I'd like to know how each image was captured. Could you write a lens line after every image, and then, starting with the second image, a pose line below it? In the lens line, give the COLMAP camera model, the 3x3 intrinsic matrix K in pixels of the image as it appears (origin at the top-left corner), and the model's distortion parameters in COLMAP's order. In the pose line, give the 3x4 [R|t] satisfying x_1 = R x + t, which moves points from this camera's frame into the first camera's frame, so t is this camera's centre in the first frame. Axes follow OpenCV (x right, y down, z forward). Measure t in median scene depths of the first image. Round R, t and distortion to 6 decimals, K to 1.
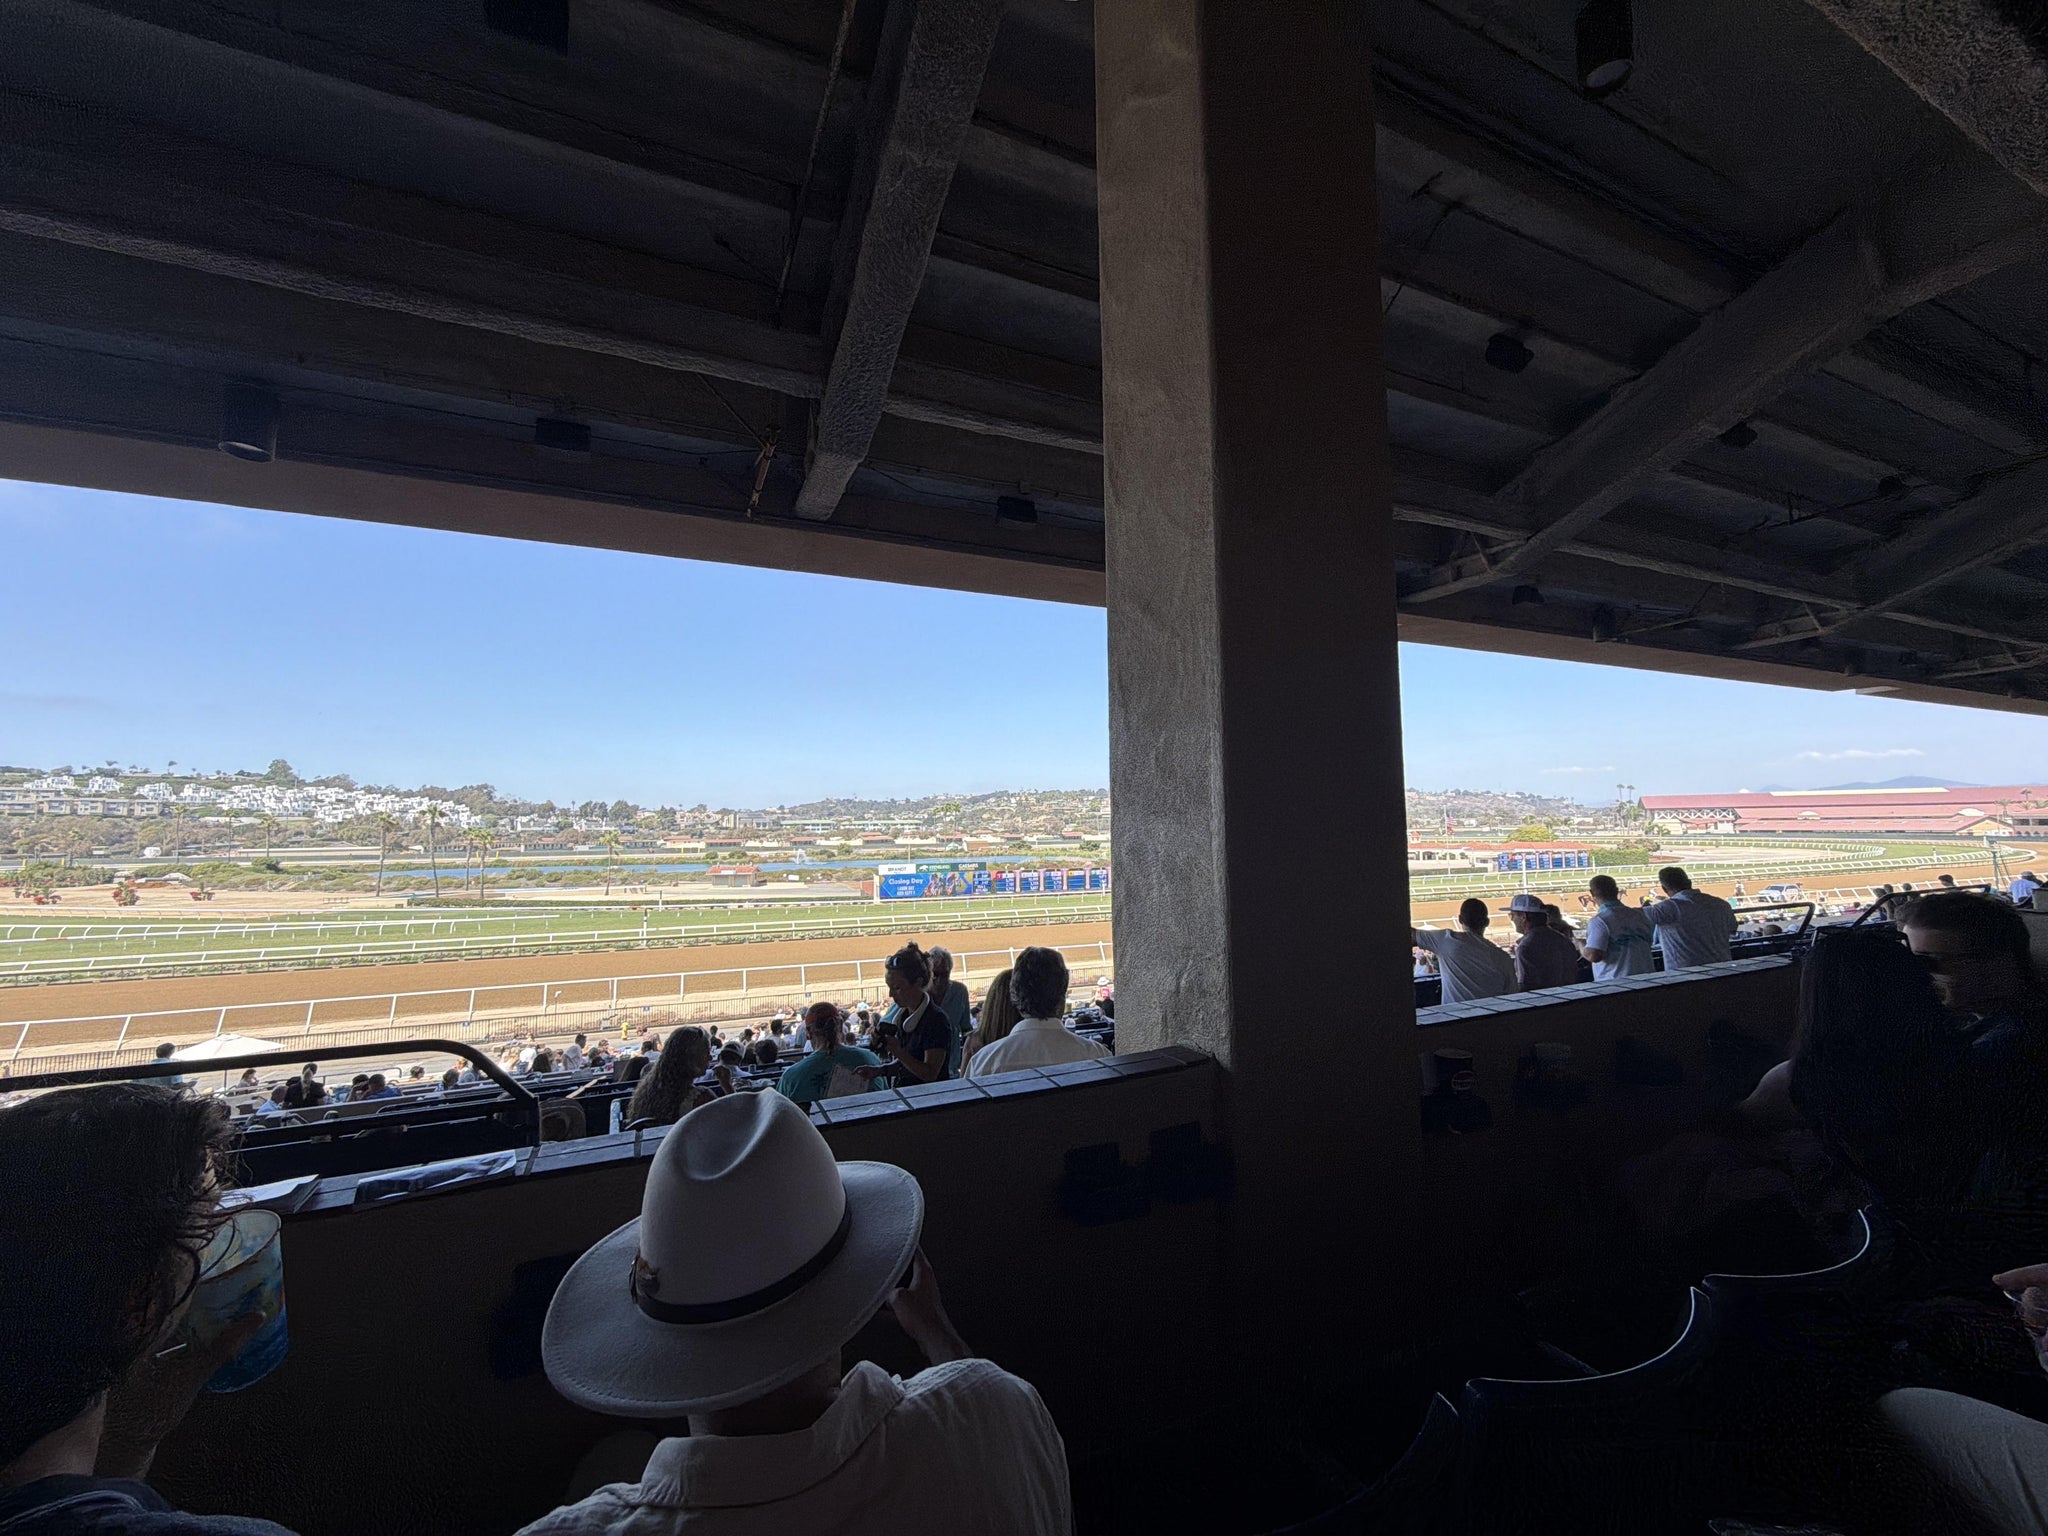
lens RADIAL K [[806.2, 0, 1022.8], [0, 806.2, 770.1], [0, 0, 1]] dist [-0.001269, -0.001175]
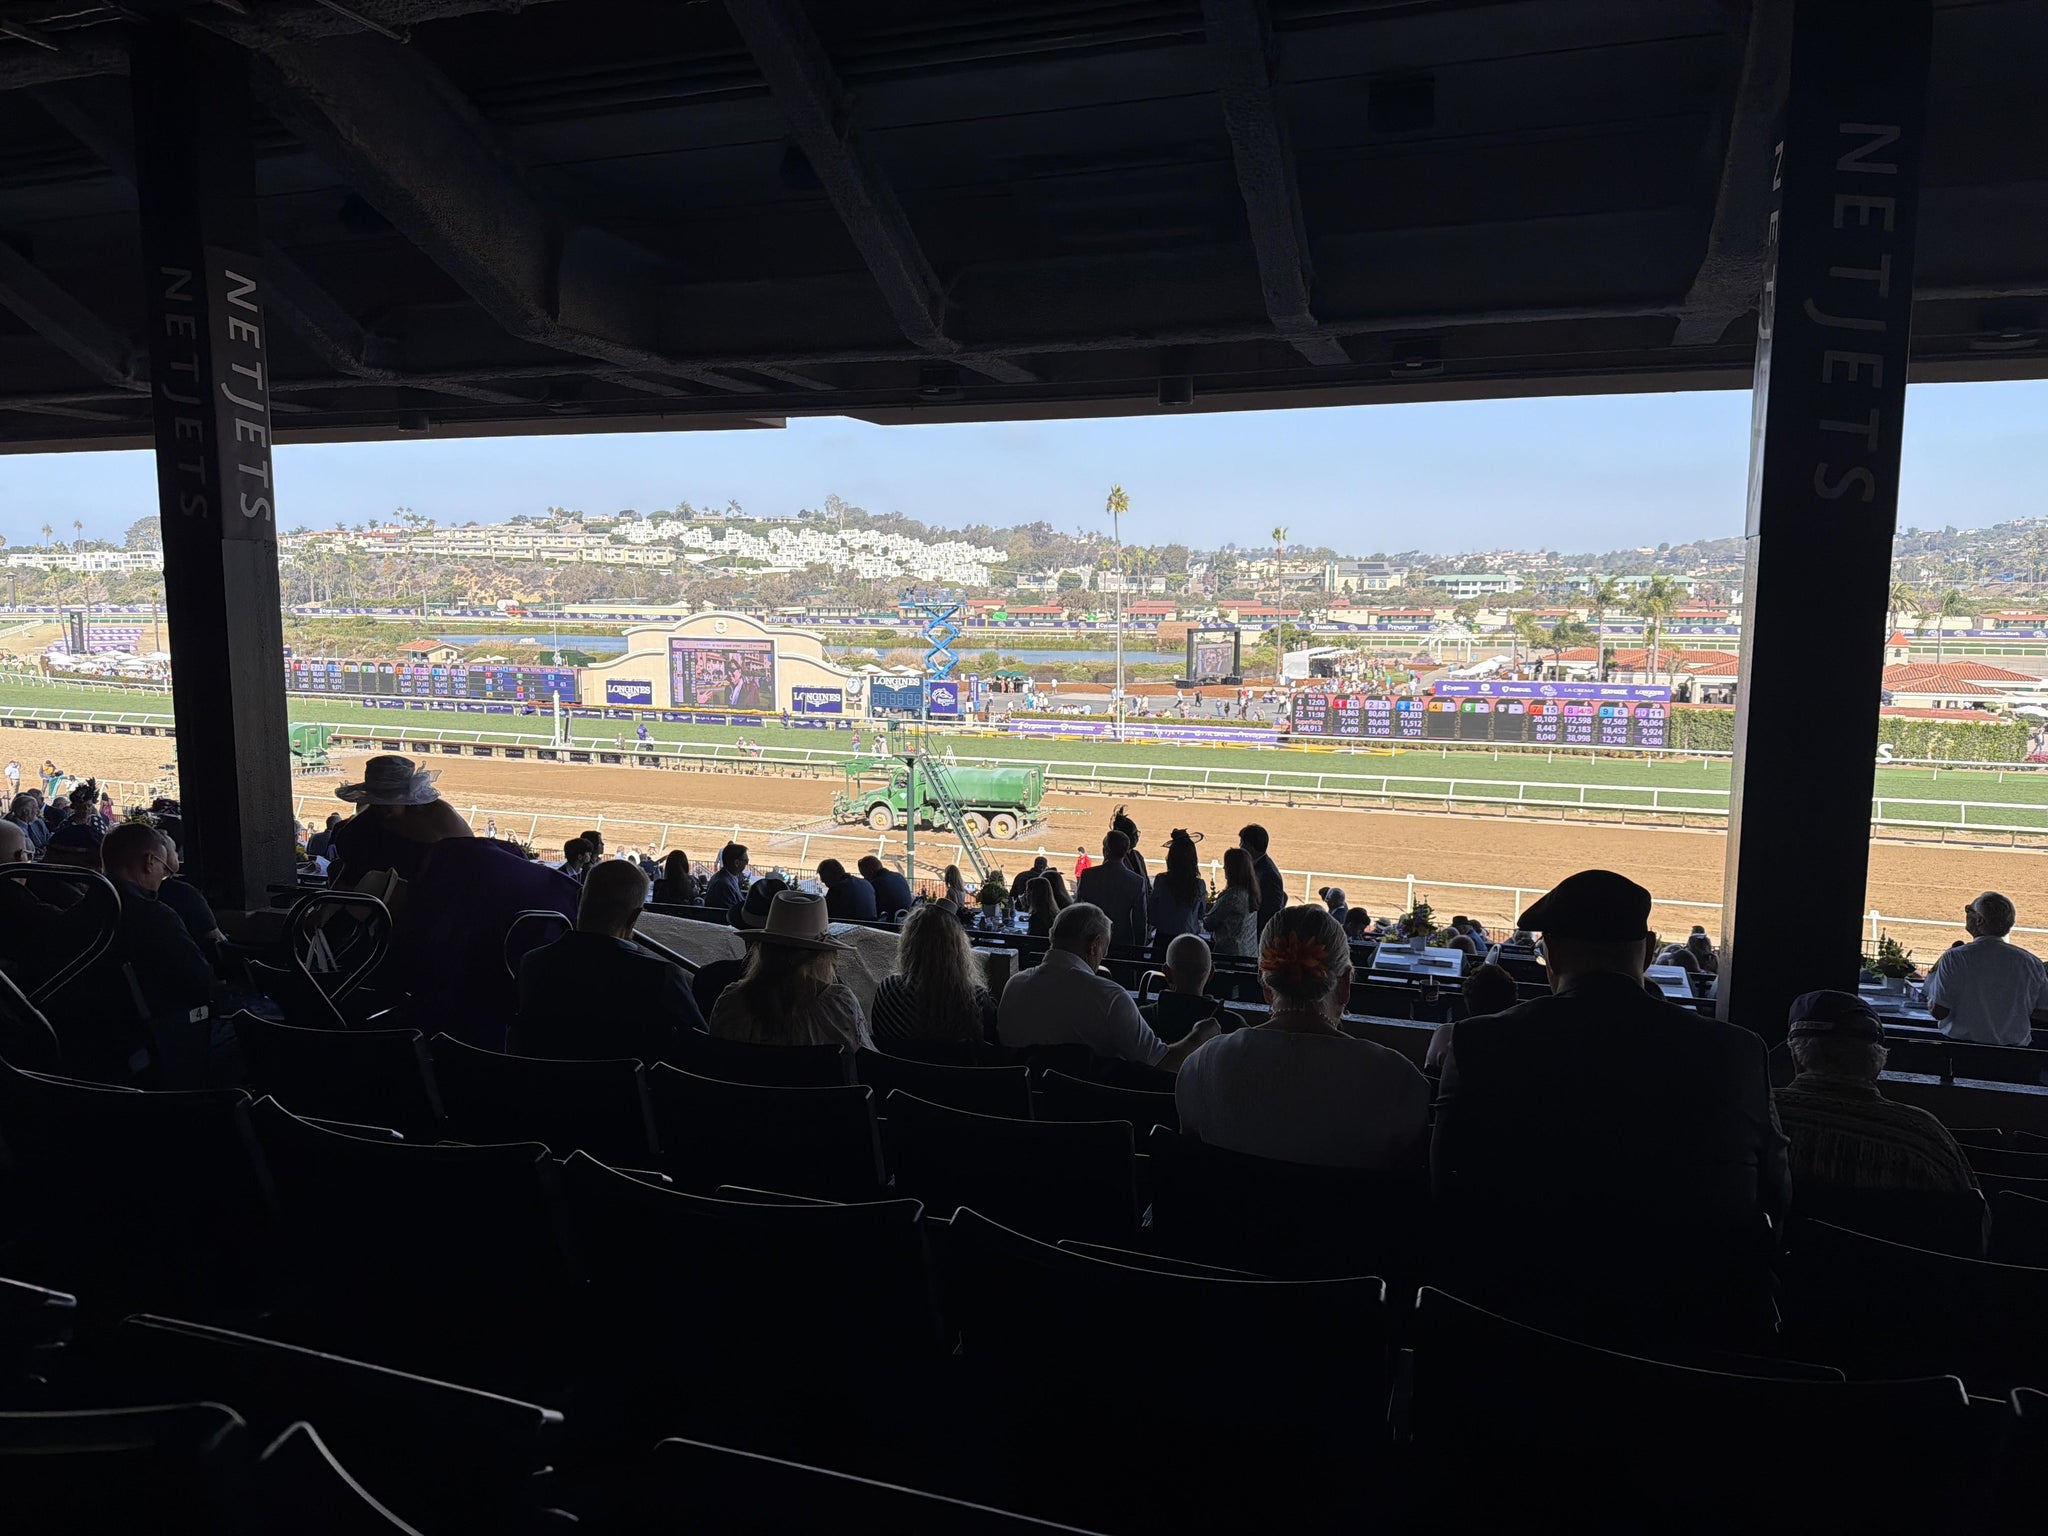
lens RADIAL K [[1406.9, 0, 1019.8], [0, 1406.9, 793.6], [0, 0, 1]] dist [0.102773, -0.149161]
pose [[0.715144, 0.115109, -0.689434, 0.237390], [0.036397, 0.978876, 0.201189, 0.001990], [0.698029, -0.168973, 0.695847, 0.100142]]
